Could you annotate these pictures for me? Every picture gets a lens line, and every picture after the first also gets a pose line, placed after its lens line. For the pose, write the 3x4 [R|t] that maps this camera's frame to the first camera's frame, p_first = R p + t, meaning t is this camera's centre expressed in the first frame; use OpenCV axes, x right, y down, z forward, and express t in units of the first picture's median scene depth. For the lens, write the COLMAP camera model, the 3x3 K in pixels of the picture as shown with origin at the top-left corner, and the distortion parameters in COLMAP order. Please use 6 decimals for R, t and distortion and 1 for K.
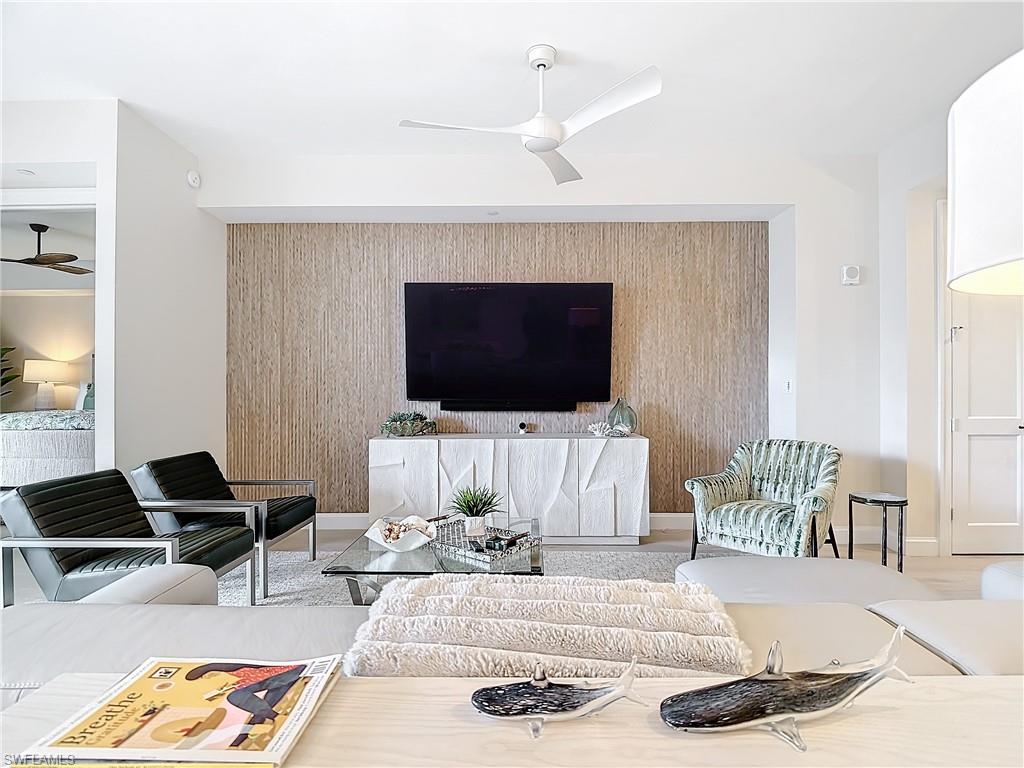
lens RADIAL K [[545.2, 0, 514.8], [0, 545.2, 387.2], [0, 0, 1]] dist [-0.014880, -0.000824]
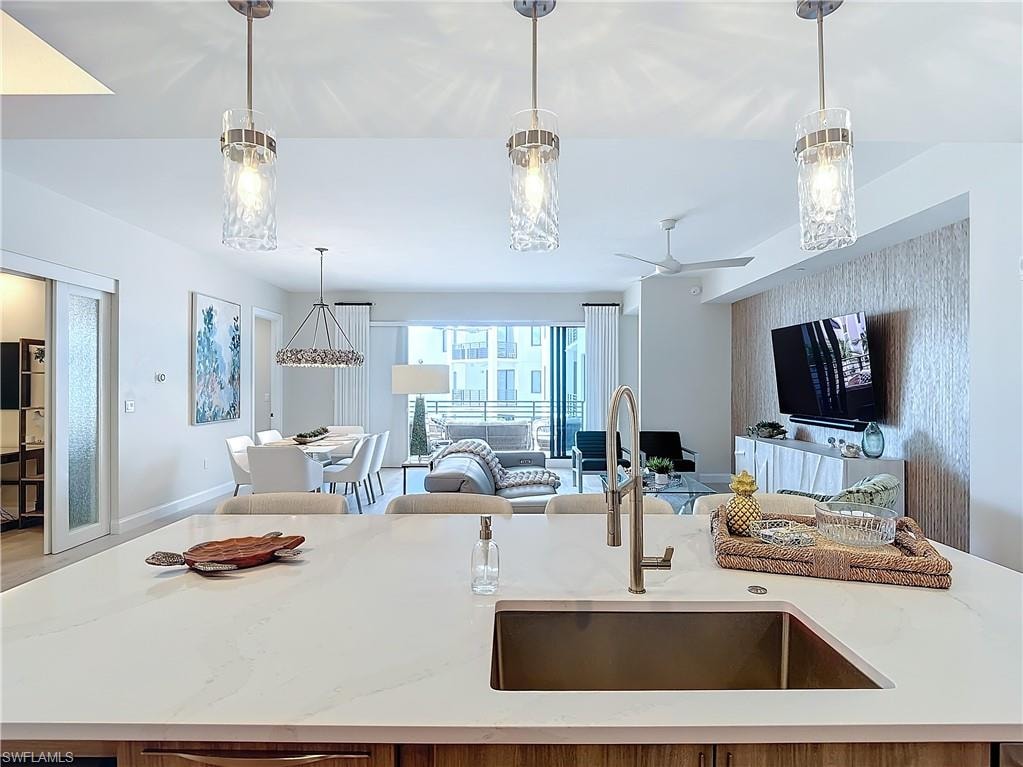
lens RADIAL K [[544.6, 0, 514.3], [0, 544.6, 386.7], [0, 0, 1]] dist [-0.014880, -0.000824]
pose [[0.023592, 0.004656, -0.999711, 1.181288], [-0.003173, 0.999984, 0.004583, -0.048357], [0.999717, 0.003064, 0.023606, 0.296420]]
